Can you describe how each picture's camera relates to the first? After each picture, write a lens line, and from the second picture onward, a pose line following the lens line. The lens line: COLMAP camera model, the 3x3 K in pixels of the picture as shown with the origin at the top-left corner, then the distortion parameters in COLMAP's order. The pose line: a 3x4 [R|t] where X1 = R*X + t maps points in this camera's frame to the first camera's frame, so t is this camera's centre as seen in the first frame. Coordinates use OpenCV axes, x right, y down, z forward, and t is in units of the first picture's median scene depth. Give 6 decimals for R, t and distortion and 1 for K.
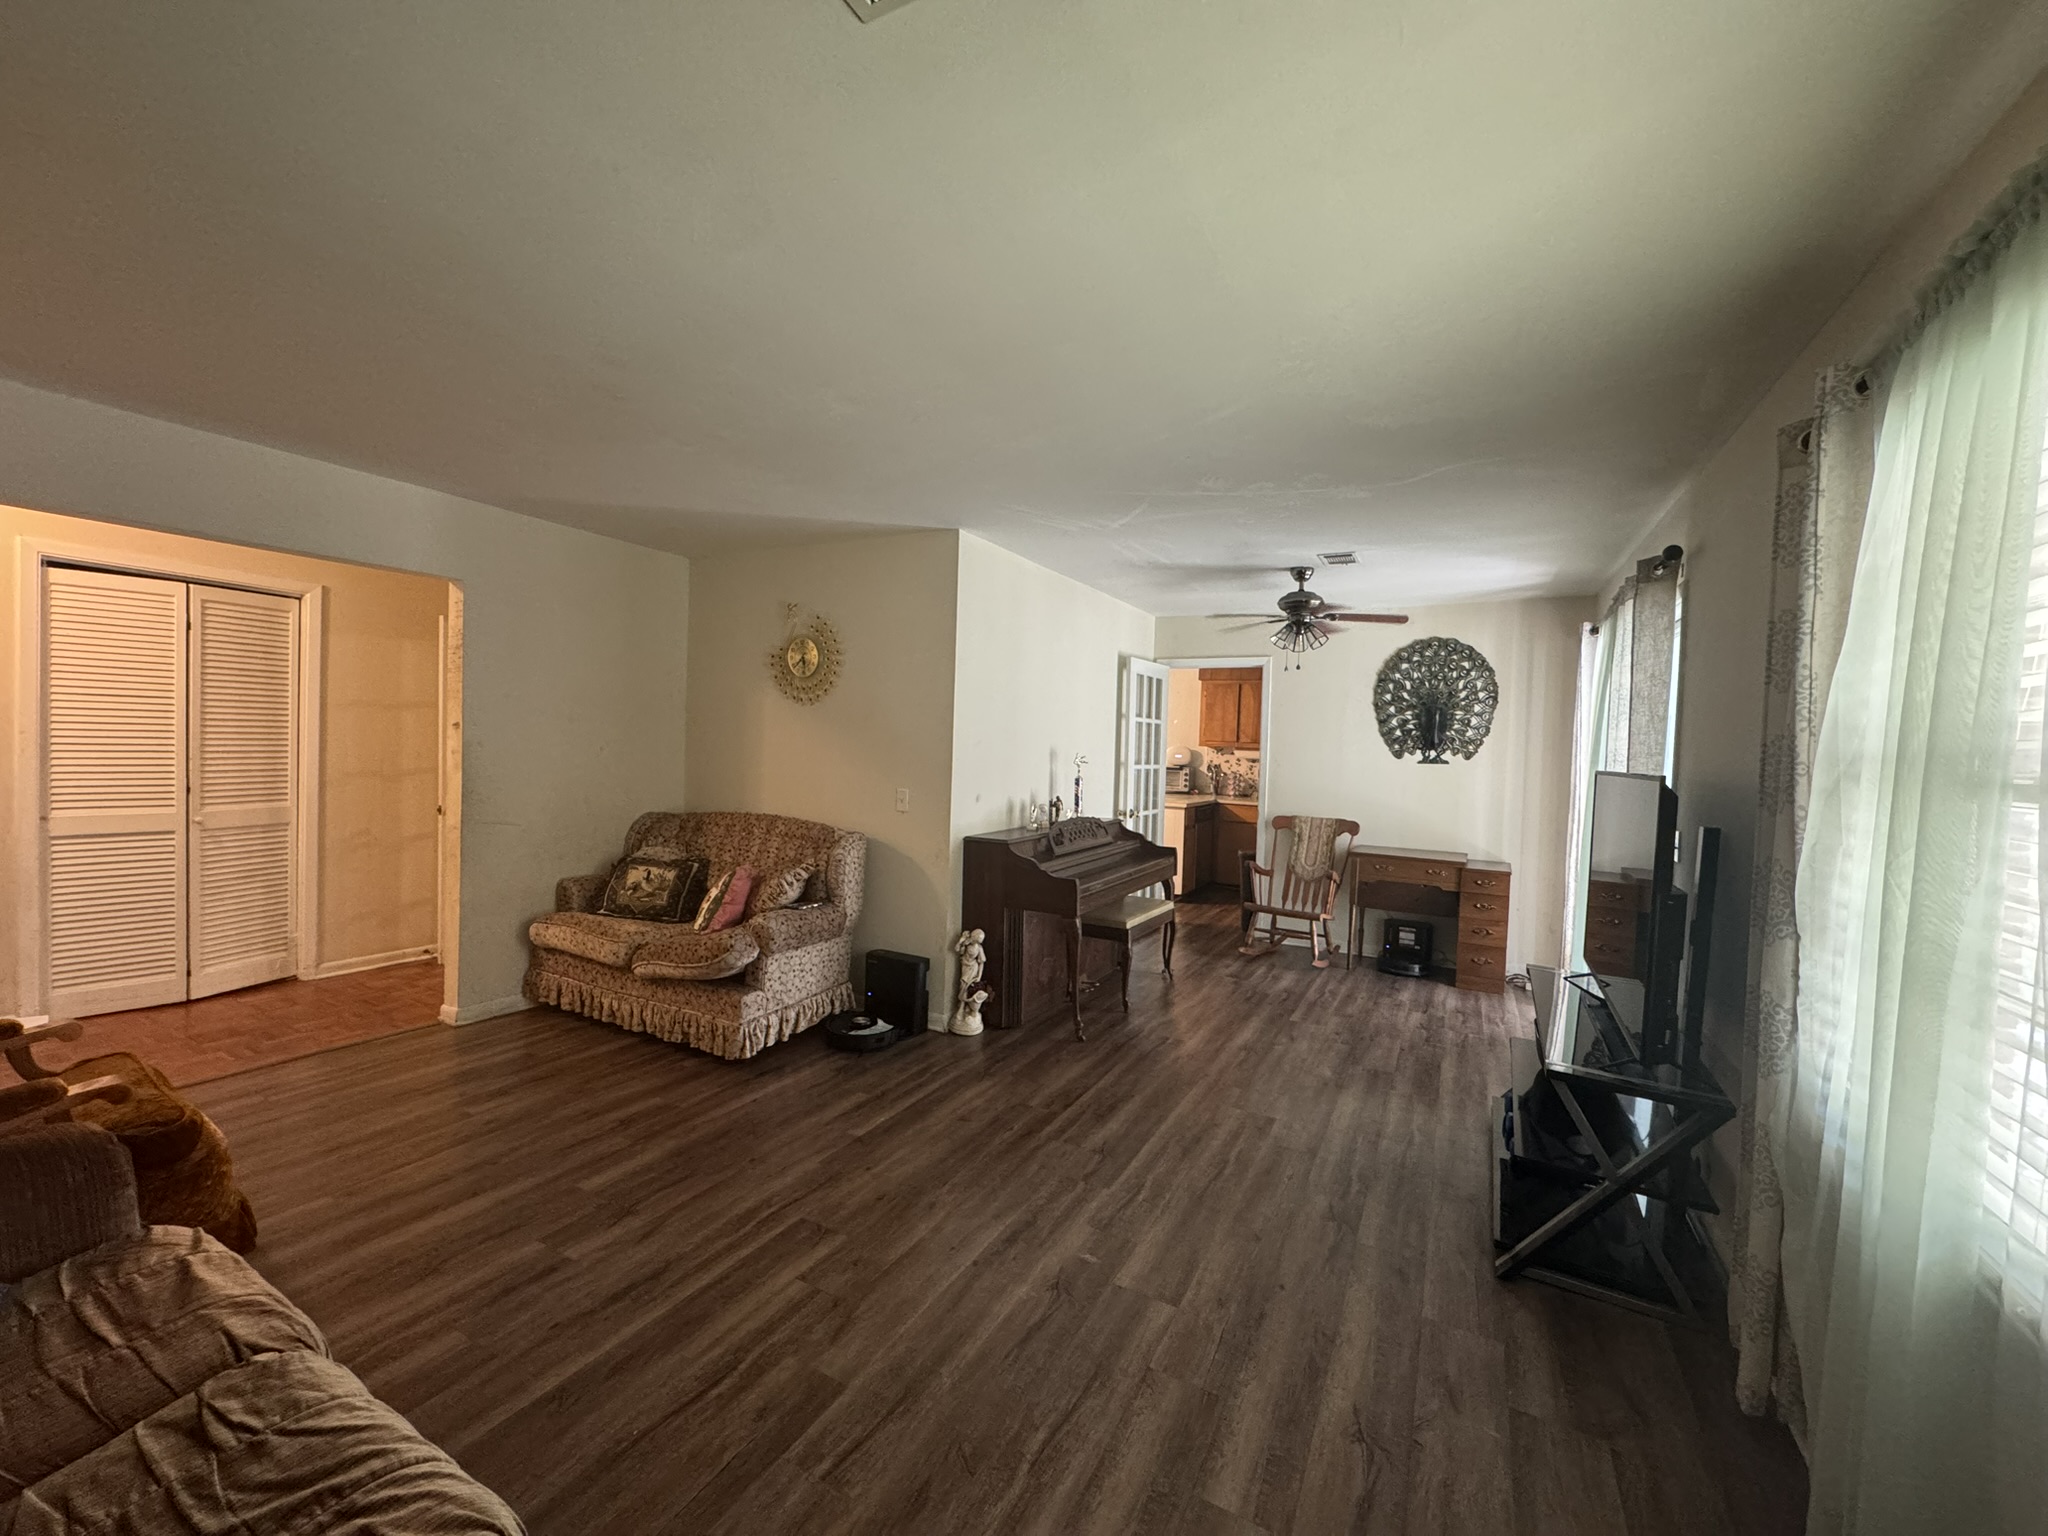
lens RADIAL K [[817.0, 0, 1023.7], [0, 817.0, 769.8], [0, 0, 1]] dist [-0.002695, 0.000535]
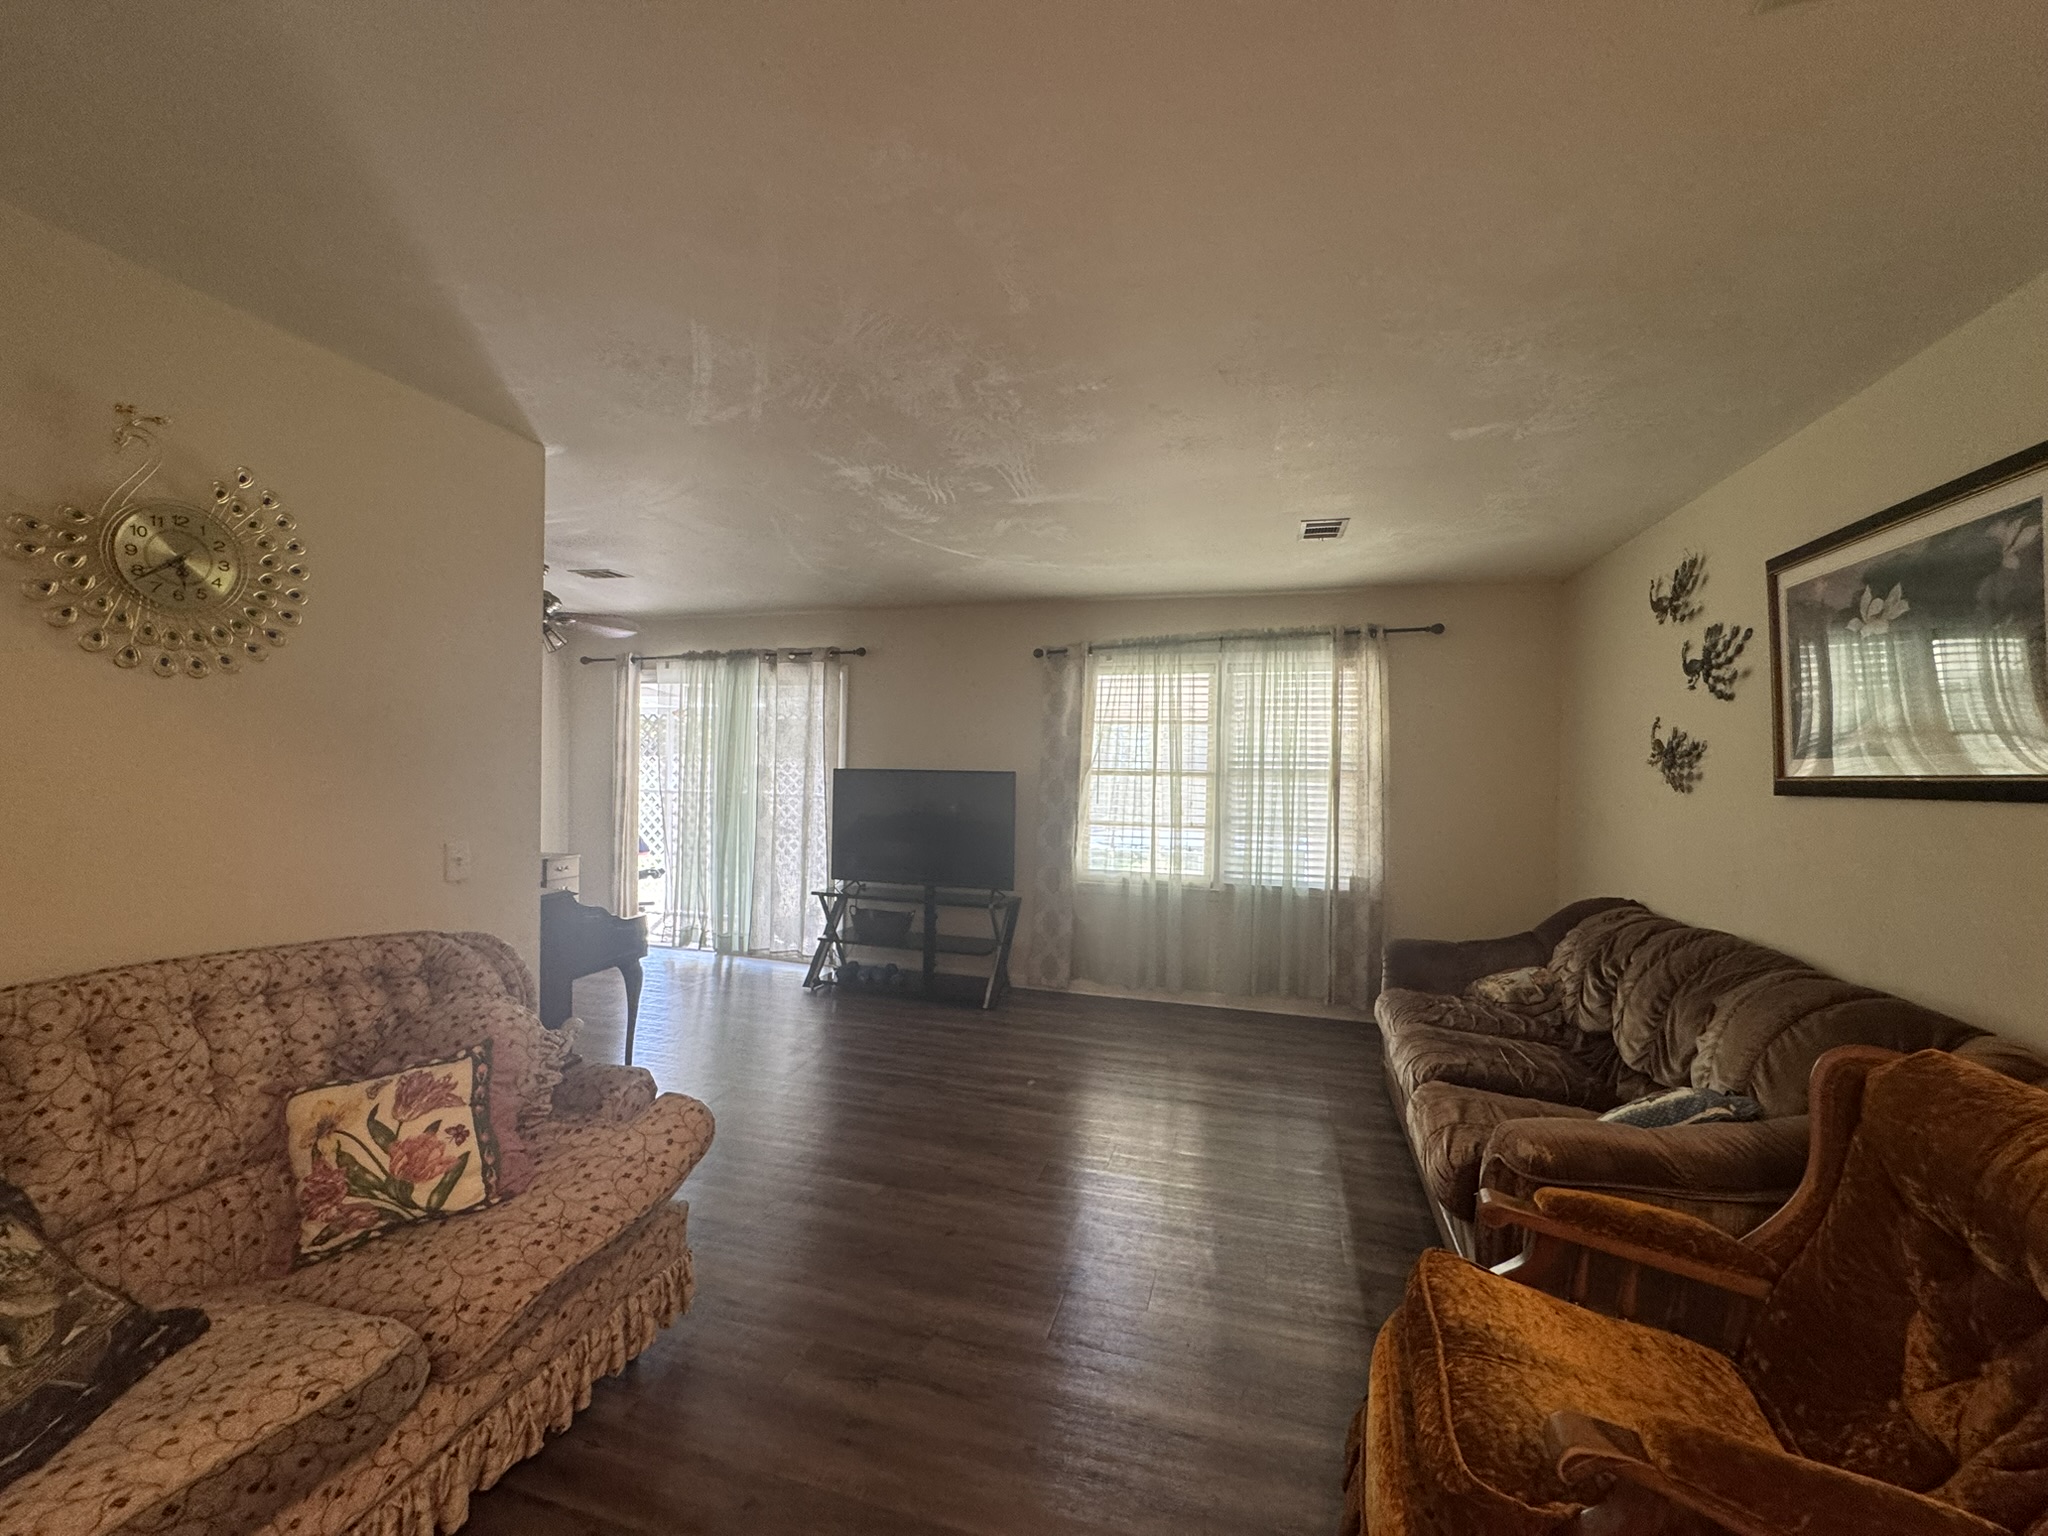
lens RADIAL K [[817.0, 0, 1023.4], [0, 817.0, 769.2], [0, 0, 1]] dist [-0.002695, 0.000535]
pose [[-0.201838, -0.040166, 0.978595, -1.144105], [0.006131, 0.999087, 0.042271, -0.073401], [-0.979400, 0.014532, -0.201408, 1.028725]]
